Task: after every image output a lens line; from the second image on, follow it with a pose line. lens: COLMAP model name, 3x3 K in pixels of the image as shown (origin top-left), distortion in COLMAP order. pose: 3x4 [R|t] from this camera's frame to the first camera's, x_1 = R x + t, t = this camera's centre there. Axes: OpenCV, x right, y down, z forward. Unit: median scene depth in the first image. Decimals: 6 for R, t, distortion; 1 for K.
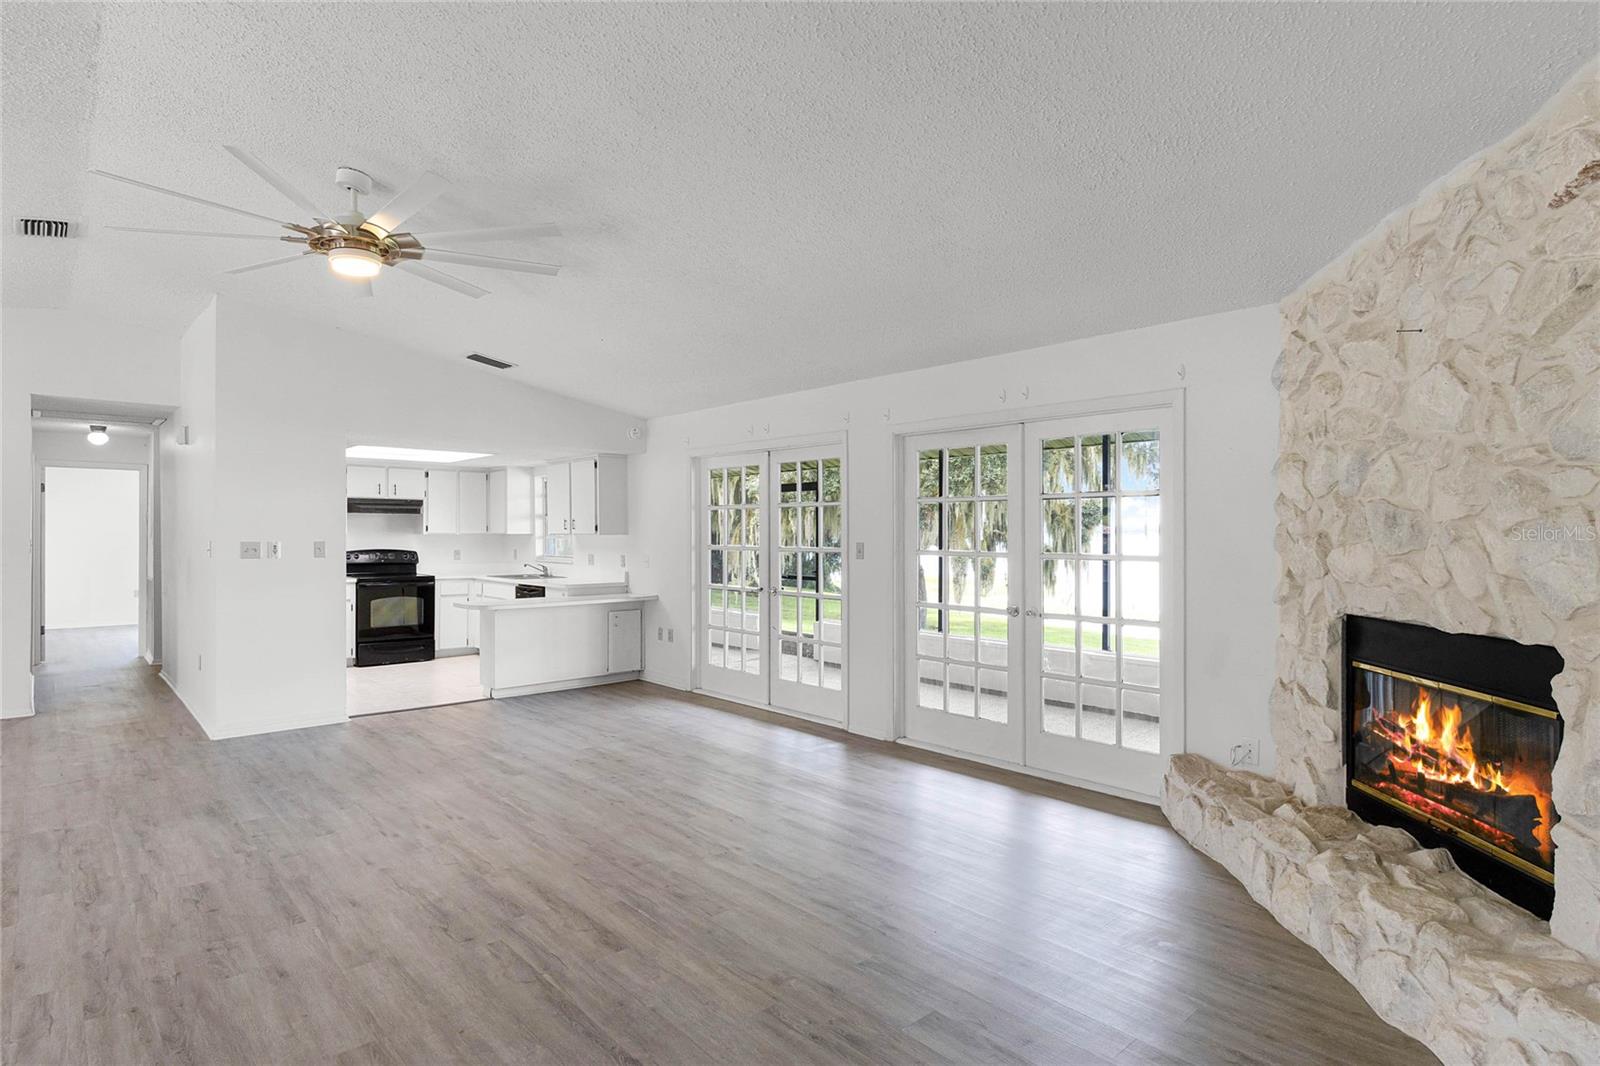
lens RADIAL K [[841.3, 0, 803.4], [0, 841.3, 530.2], [0, 0, 1]] dist [-0.001268, -0.000116]
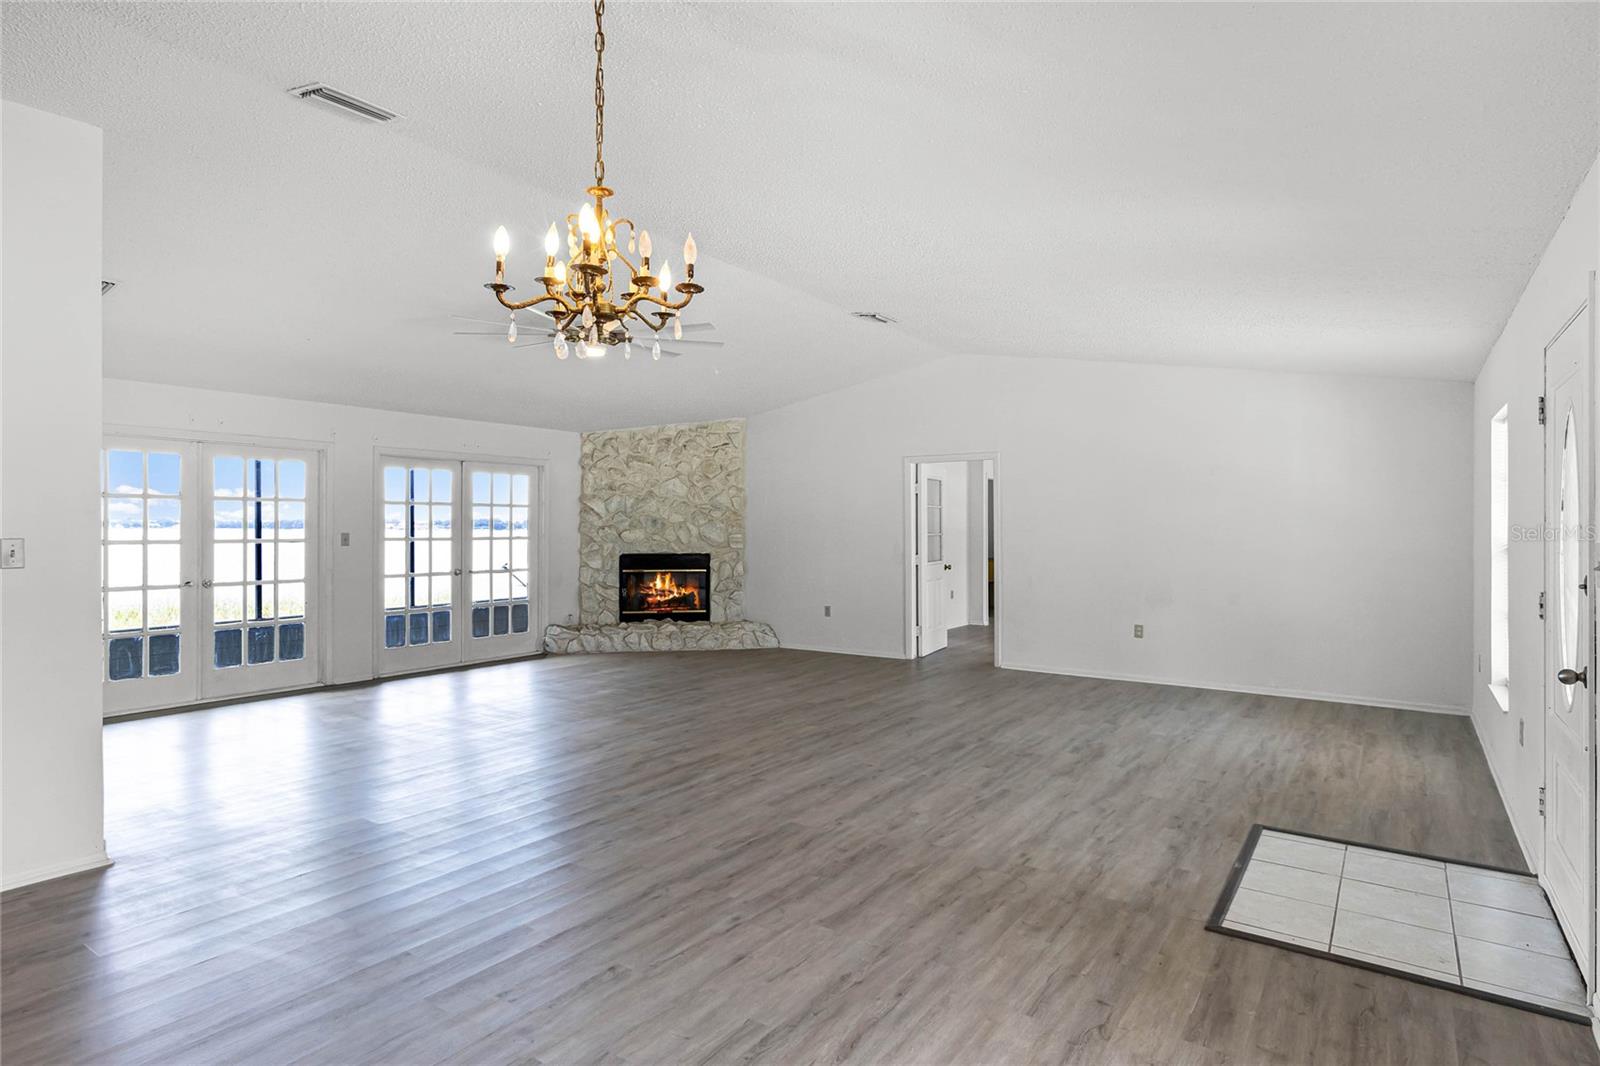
lens RADIAL K [[864.6, 0, 802.5], [0, 864.6, 517.6], [0, 0, 1]] dist [-0.000251, 0.000152]
pose [[-0.230263, 0.009282, 0.973084, -2.445537], [-0.003536, 0.999940, -0.010375, 0.004498], [-0.973122, -0.005830, -0.230216, 1.119341]]
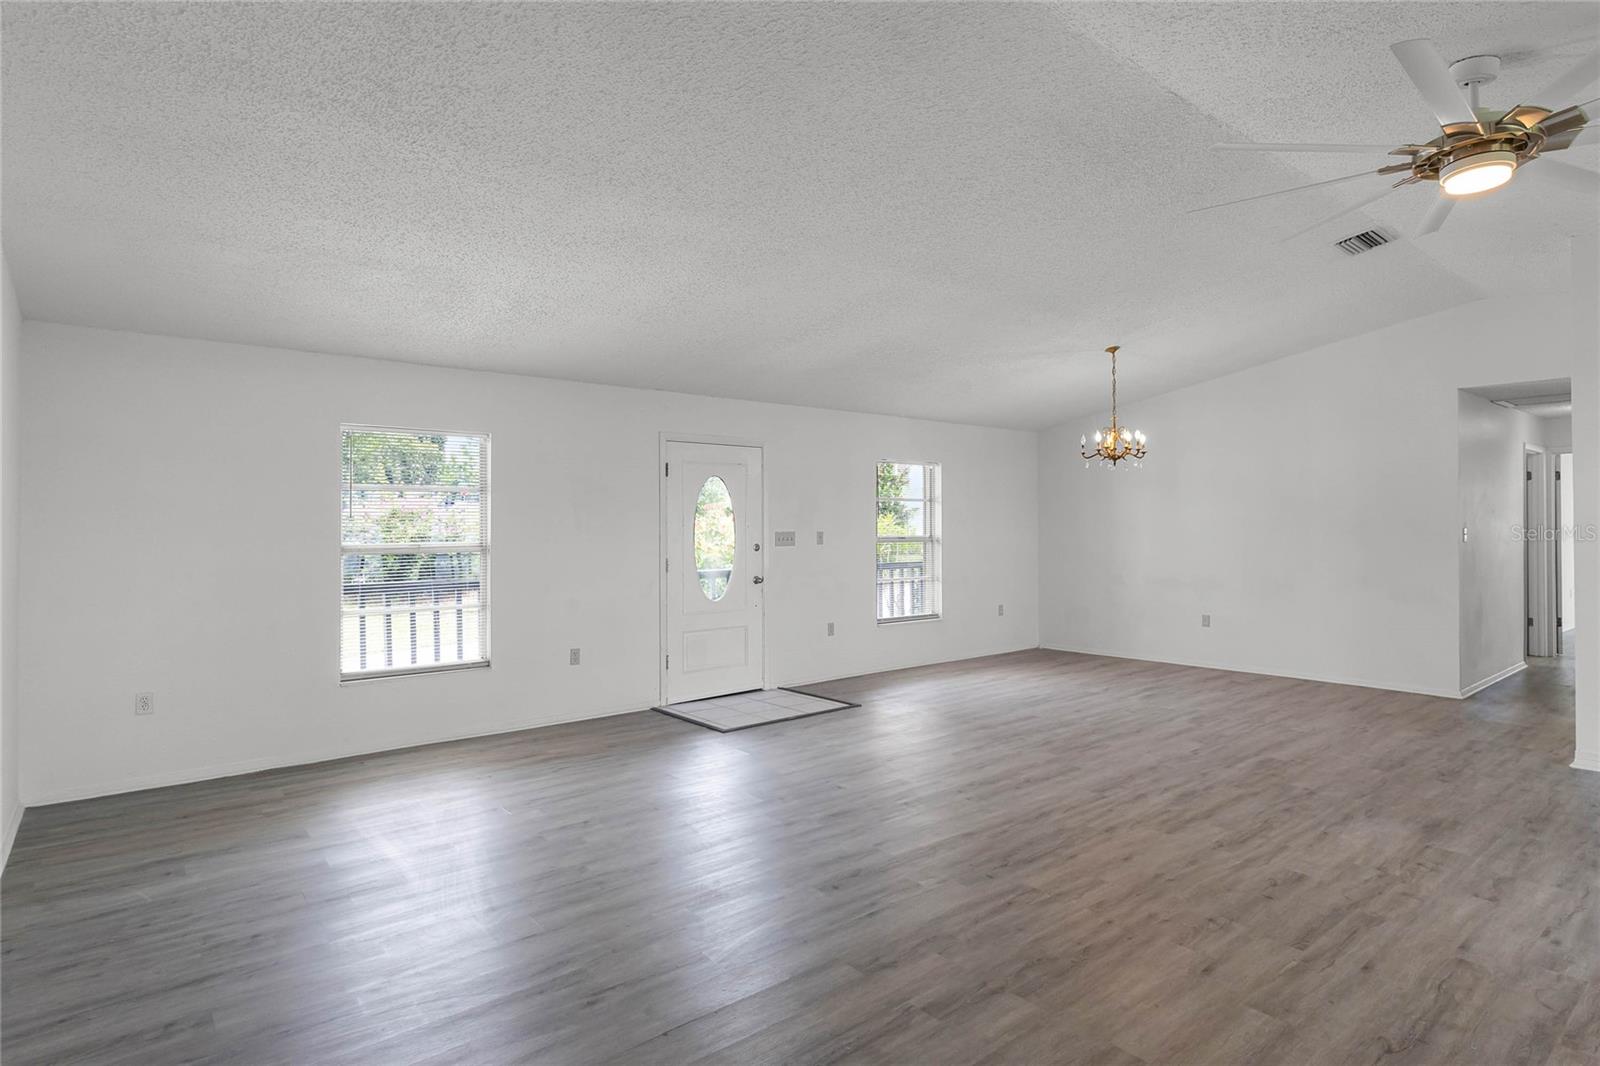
lens RADIAL K [[841.3, 0, 803.4], [0, 841.3, 530.2], [0, 0, 1]] dist [-0.001268, -0.000116]
pose [[-0.052934, 0.005050, -0.998585, 0.308441], [0.005981, 0.999971, 0.004740, 0.004984], [0.998580, -0.005722, -0.052963, 0.469992]]
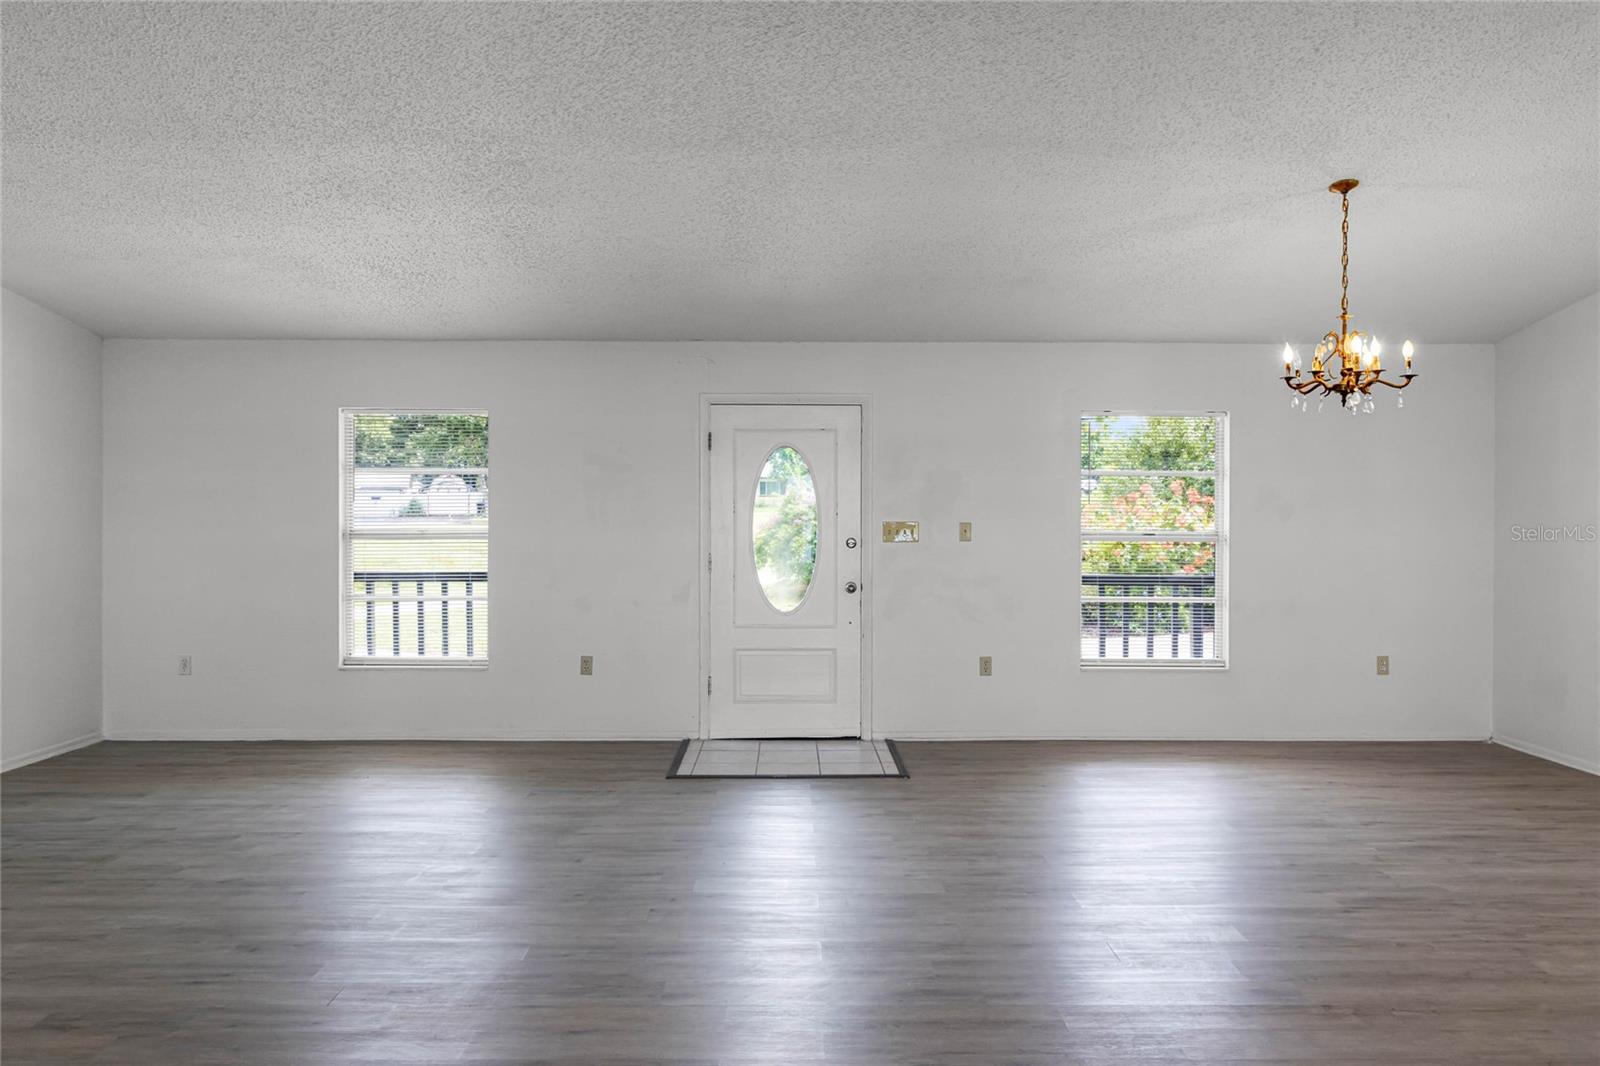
lens RADIAL K [[1117.8, 0, 800.0], [0, 1117.8, 533.0], [0, 0, 1]] dist [0.004271, 0.000788]
pose [[-0.666109, 0.011286, -0.745769, -0.215408], [-0.001973, 0.999855, 0.016894, 0.005259], [0.745851, 0.012725, -0.665991, 1.549205]]
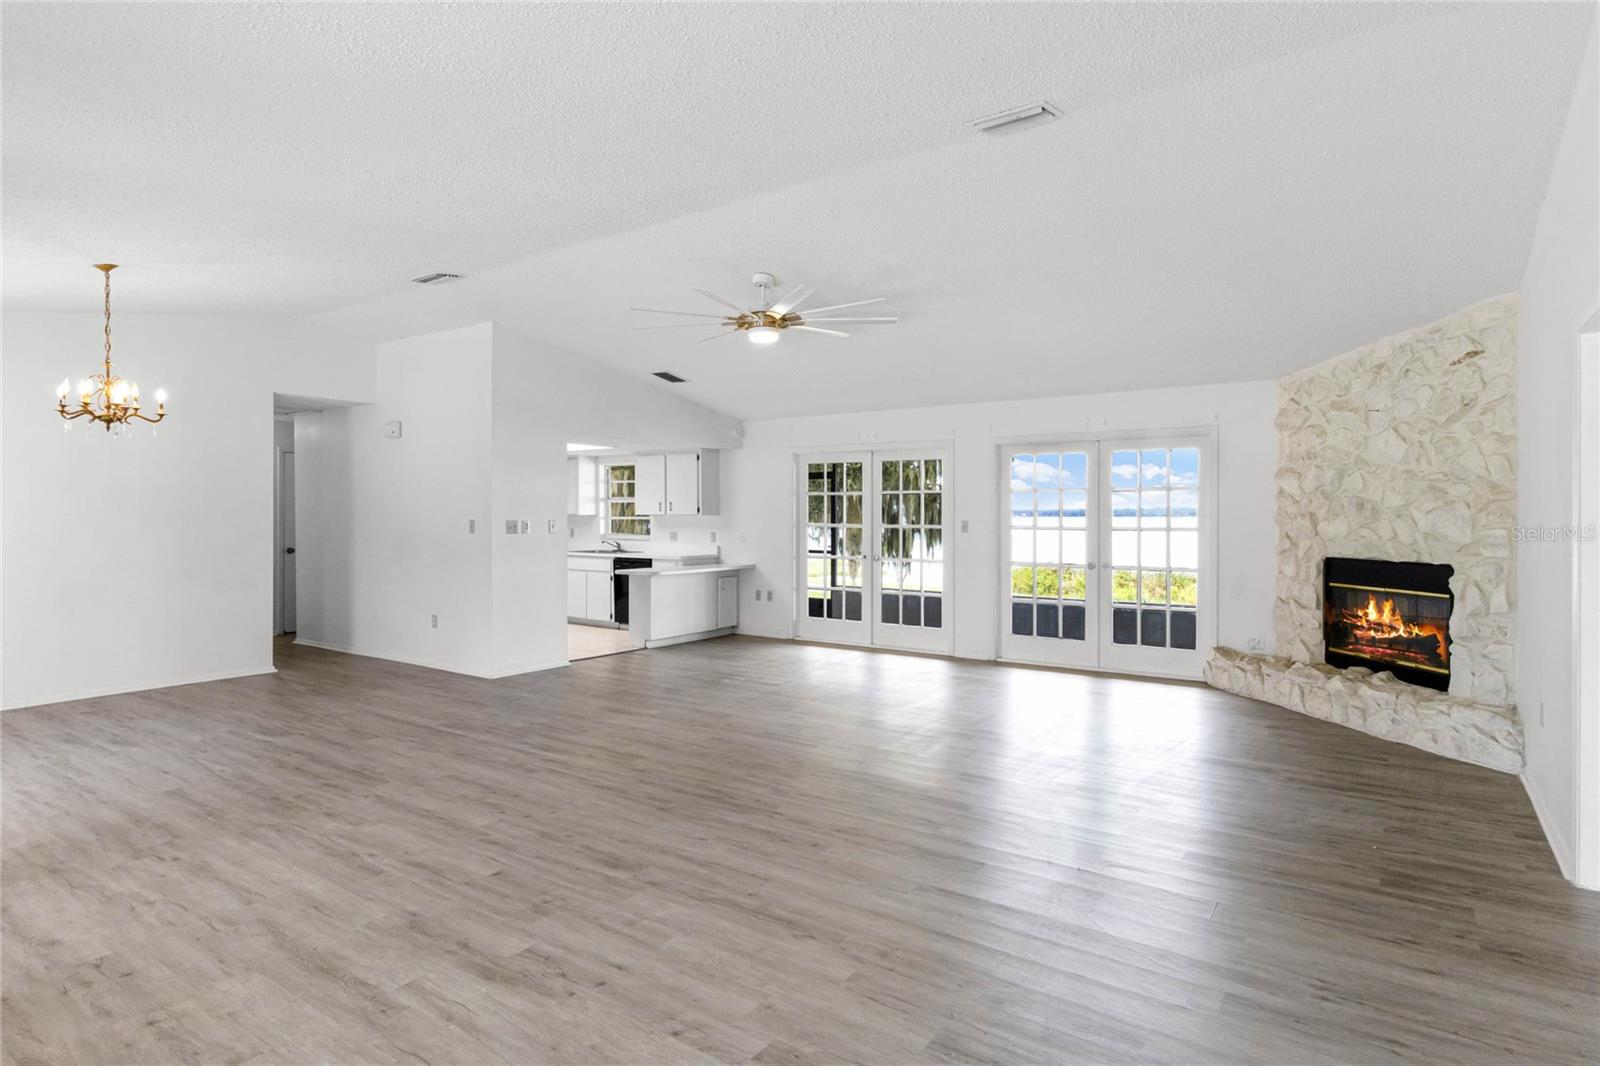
lens RADIAL K [[864.6, 0, 802.5], [0, 864.6, 517.6], [0, 0, 1]] dist [-0.000251, 0.000152]
pose [[0.974970, -0.000326, 0.222336, -0.919053], [-0.000903, 0.999985, 0.005422, 0.003963], [-0.222334, -0.005487, 0.974955, -0.604599]]
